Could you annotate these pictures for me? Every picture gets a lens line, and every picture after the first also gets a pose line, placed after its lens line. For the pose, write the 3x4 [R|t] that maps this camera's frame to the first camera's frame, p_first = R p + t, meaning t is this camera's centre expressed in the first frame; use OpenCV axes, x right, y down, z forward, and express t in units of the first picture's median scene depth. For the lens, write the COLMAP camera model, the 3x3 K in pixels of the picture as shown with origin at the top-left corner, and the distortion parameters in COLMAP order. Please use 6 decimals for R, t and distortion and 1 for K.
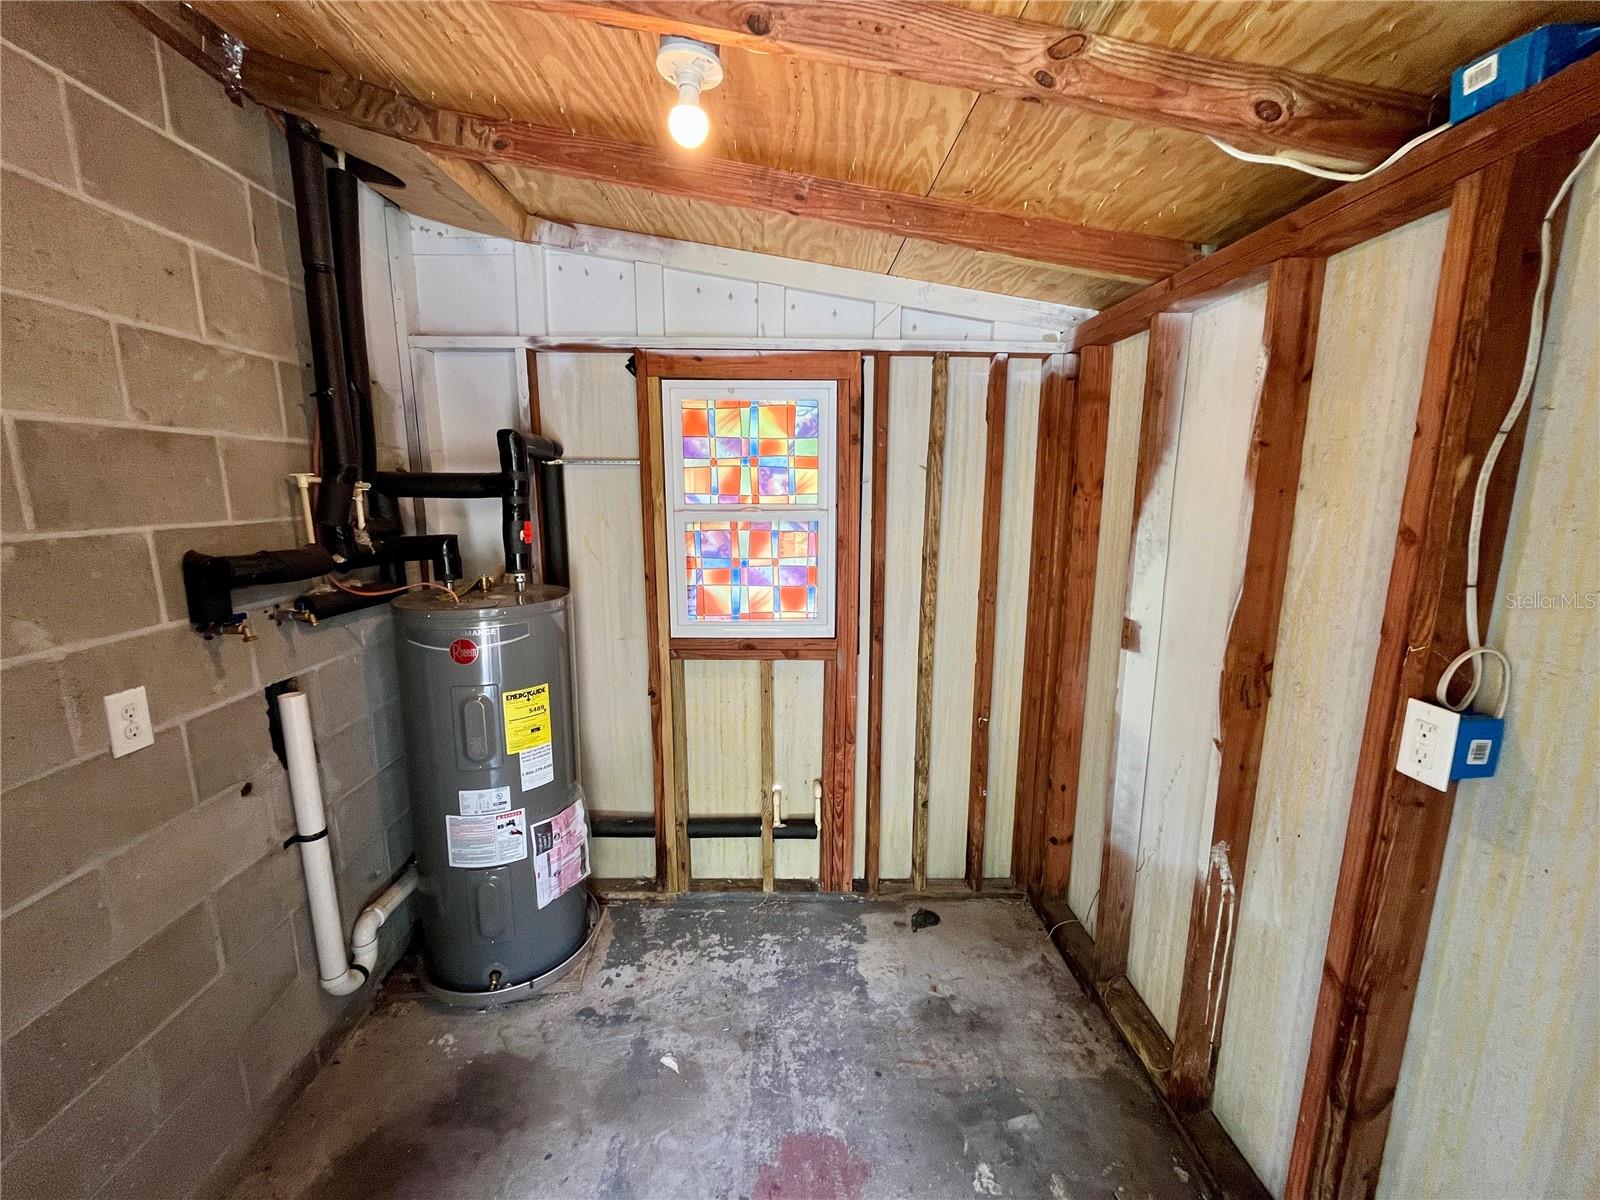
lens RADIAL K [[646.8, 0, 798.3], [0, 646.8, 601.0], [0, 0, 1]] dist [-0.003598, 0.000637]
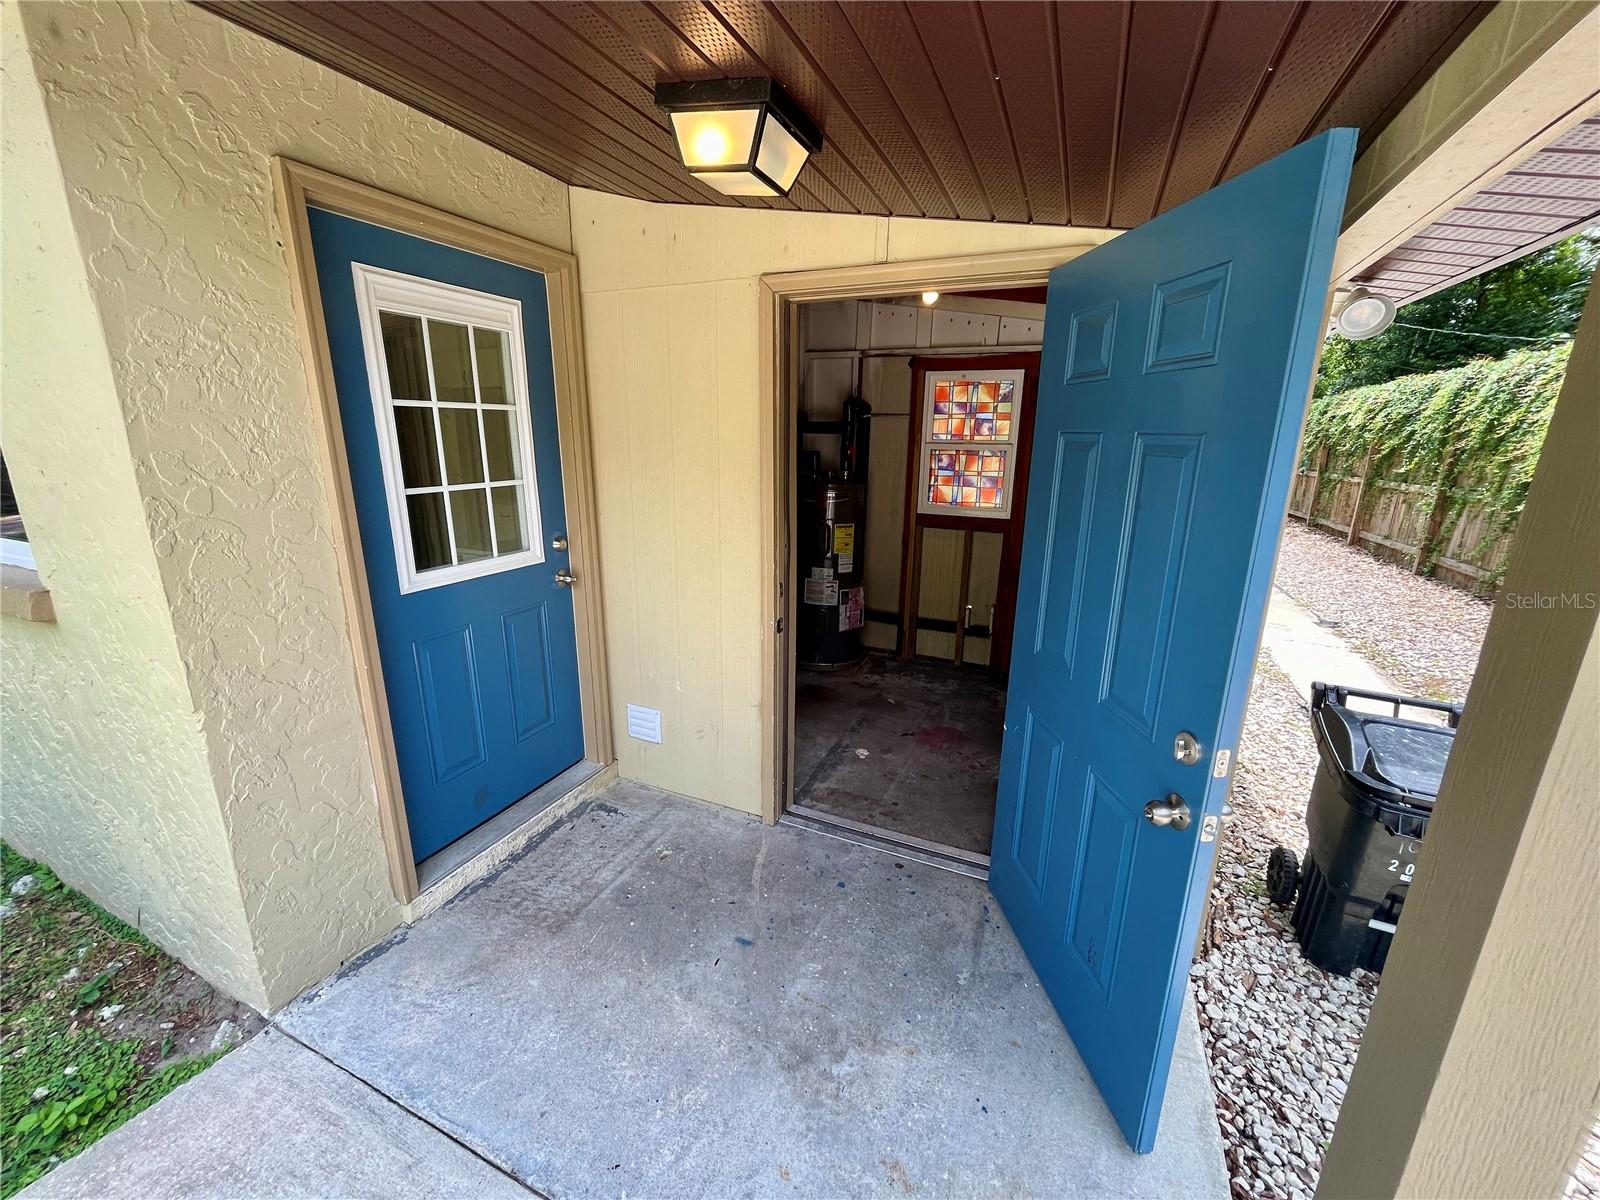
lens RADIAL K [[646.8, 0, 791.8], [0, 646.8, 604.5], [0, 0, 1]] dist [-0.003598, 0.000637]
pose [[0.902950, 0.121568, -0.412191, 0.276389], [-0.087948, 0.991128, 0.099654, 0.165062], [0.420649, -0.053731, 0.905631, -0.846906]]
